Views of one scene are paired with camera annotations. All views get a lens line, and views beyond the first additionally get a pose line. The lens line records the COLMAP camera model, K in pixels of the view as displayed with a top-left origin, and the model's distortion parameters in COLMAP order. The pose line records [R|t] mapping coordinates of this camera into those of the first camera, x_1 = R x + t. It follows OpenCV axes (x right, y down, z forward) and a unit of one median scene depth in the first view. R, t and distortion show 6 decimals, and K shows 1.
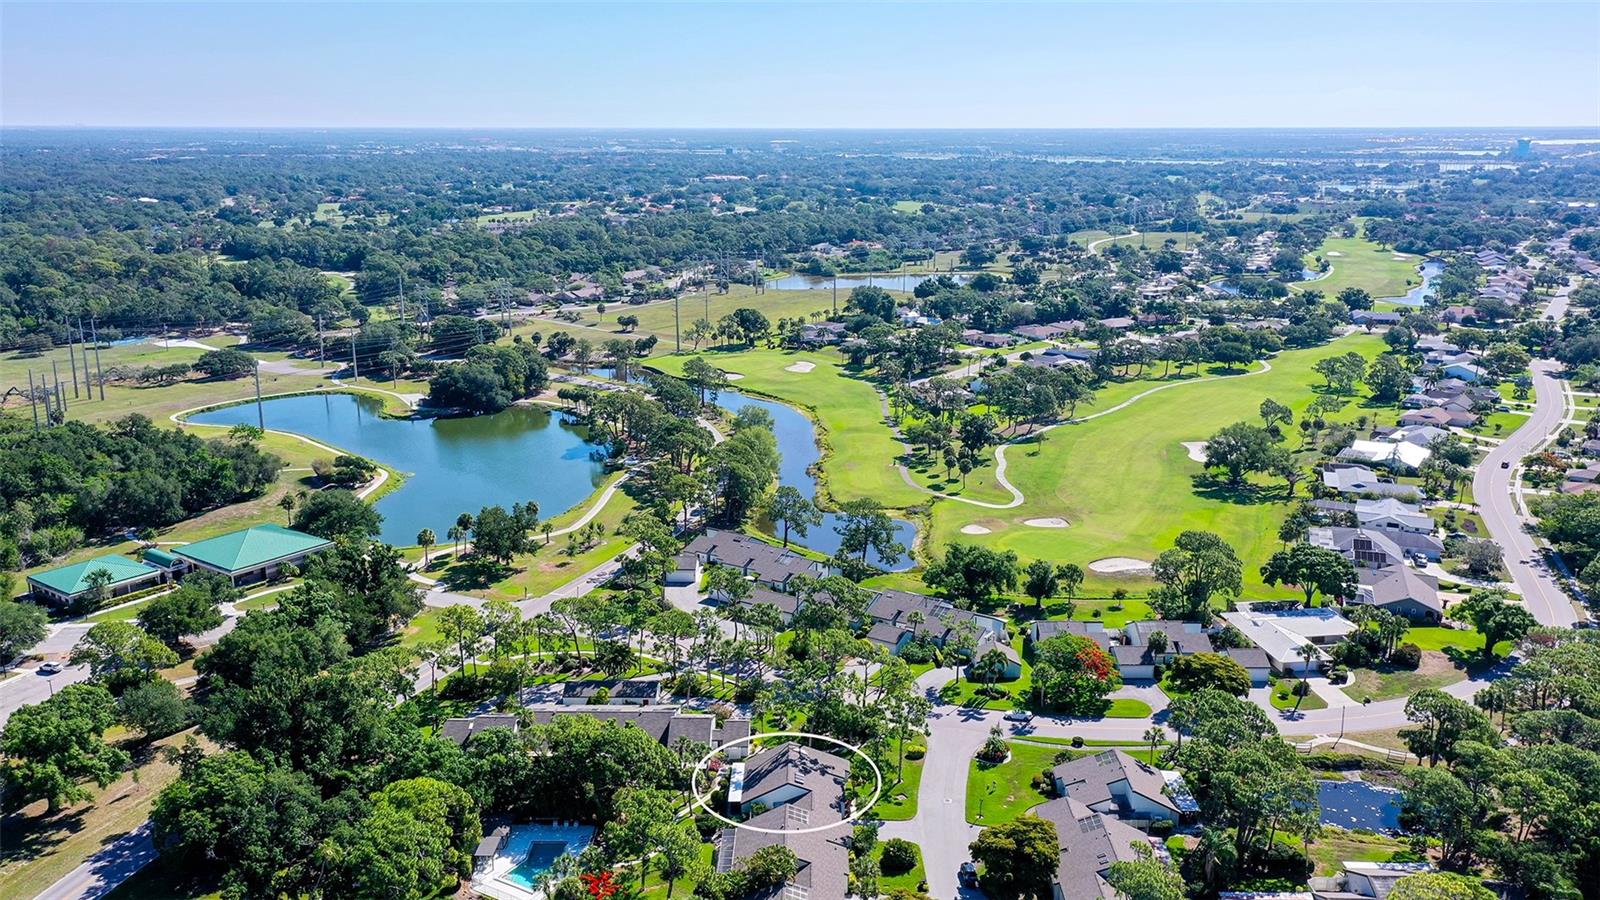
lens RADIAL K [[1379.5, 0, 800.0], [0, 1379.5, 450.0], [0, 0, 1]] dist [0.030090, 0.006564]
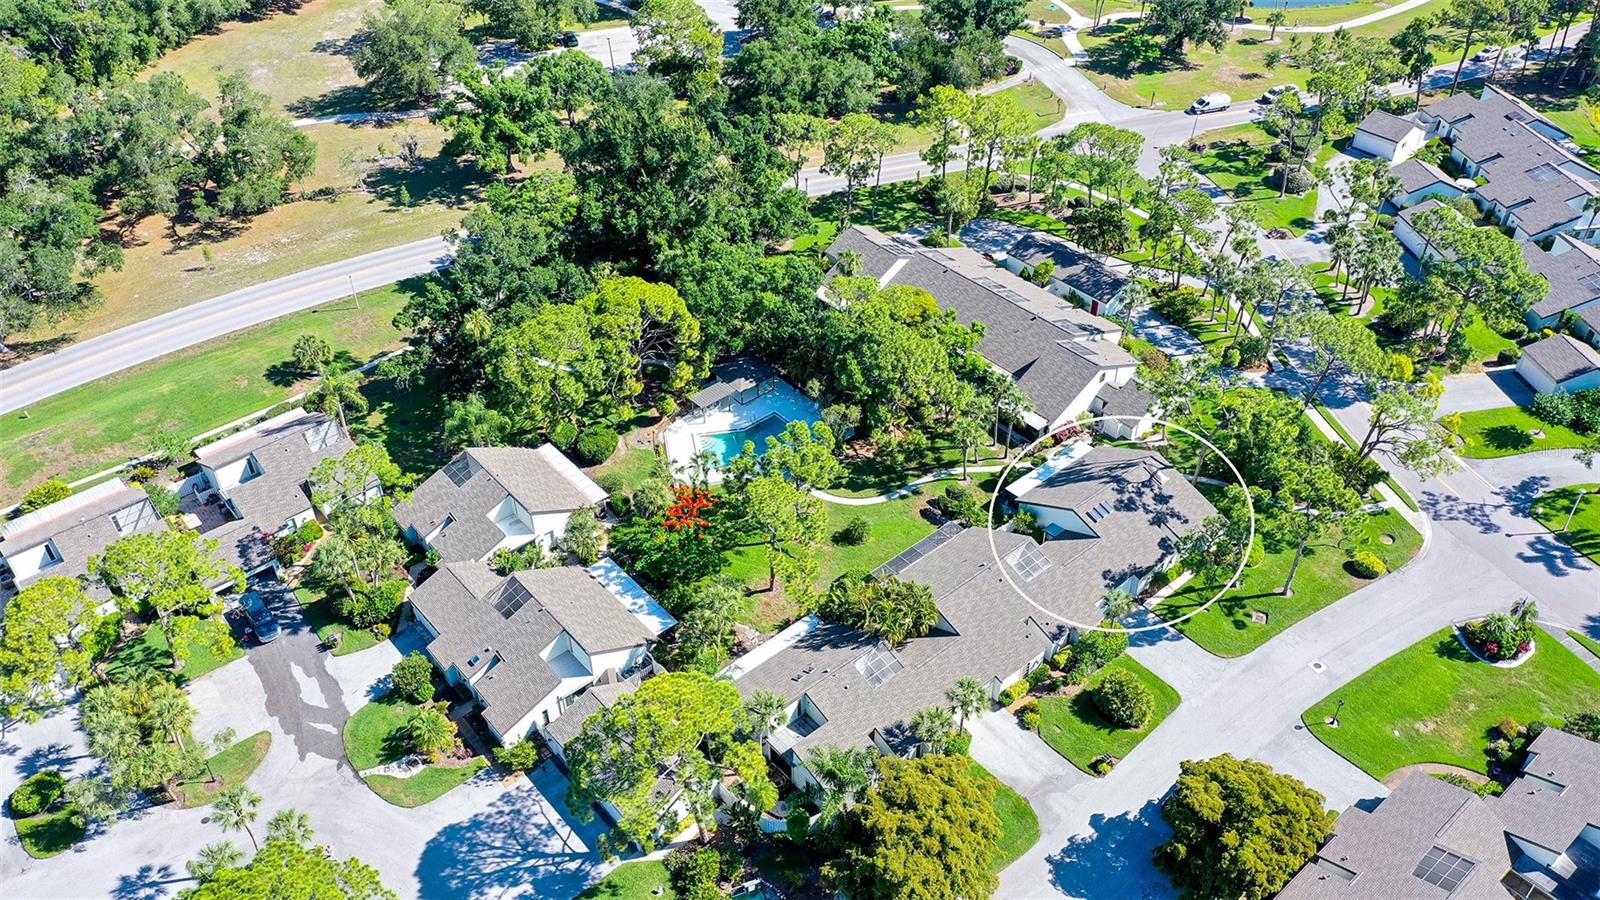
lens RADIAL K [[1314.3, 0, 799.3], [0, 1314.3, 425.4], [0, 0, 1]] dist [0.024670, 0.007753]
pose [[0.641790, 0.458015, -0.615084, 0.128252], [-0.165844, 0.865973, 0.471791, -0.031233], [0.748733, -0.200782, 0.631731, 0.241809]]
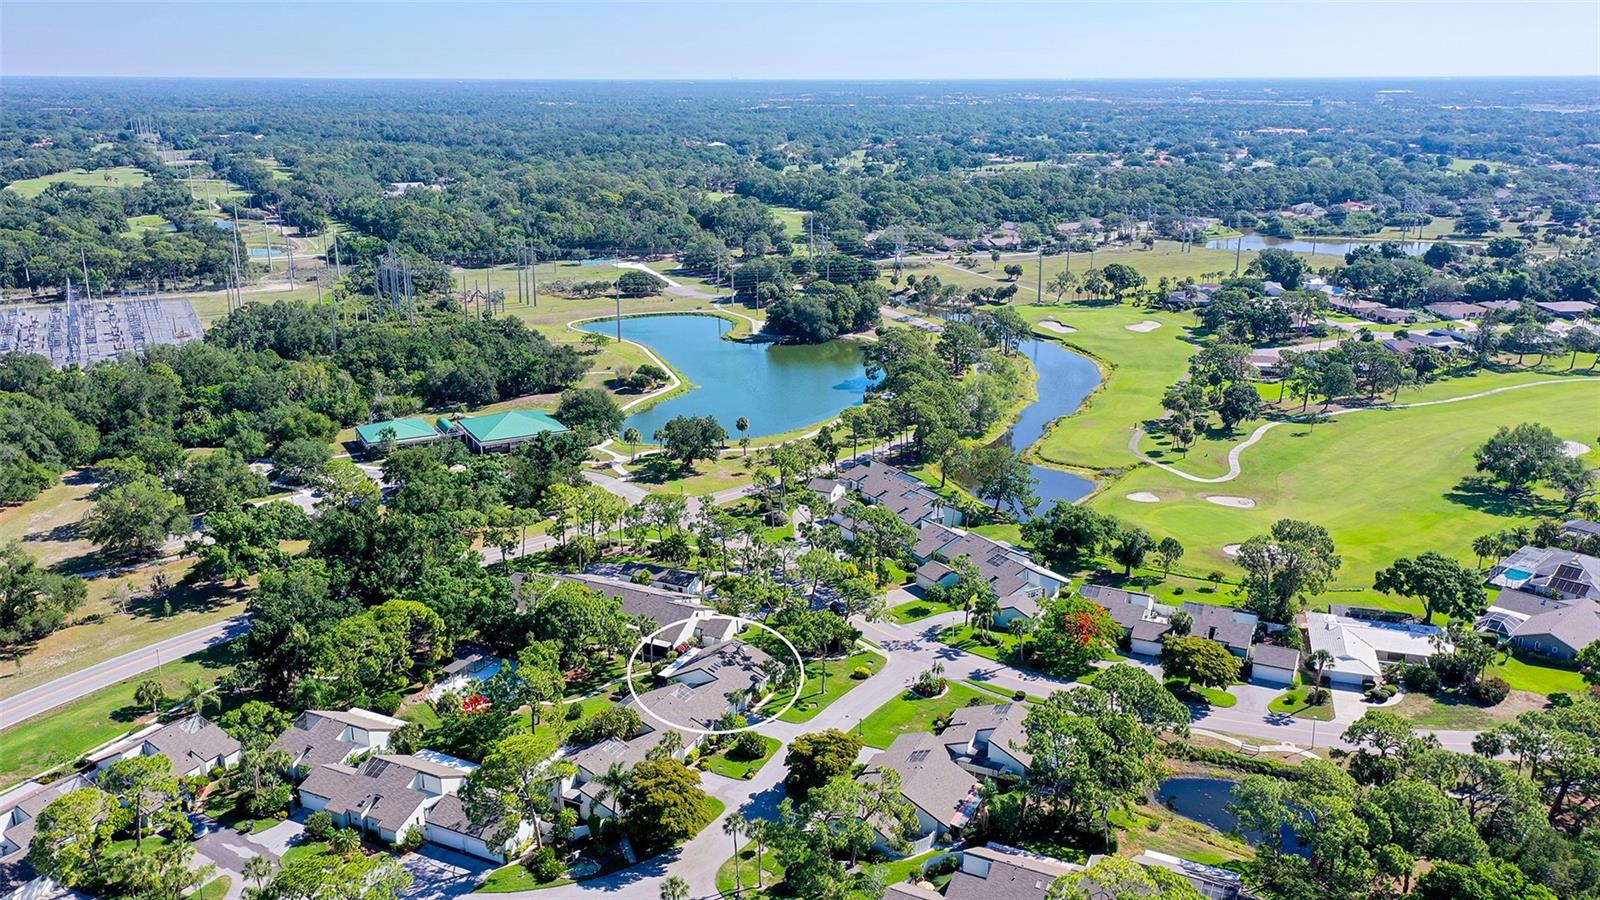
lens RADIAL K [[1379.5, 0, 800.0], [0, 1379.5, 450.0], [0, 0, 1]] dist [0.030090, 0.006564]
pose [[0.889026, 0.119833, -0.441897, 0.253842], [-0.104701, 0.992777, 0.058578, -0.005339], [0.445725, -0.005810, 0.895151, 0.012114]]
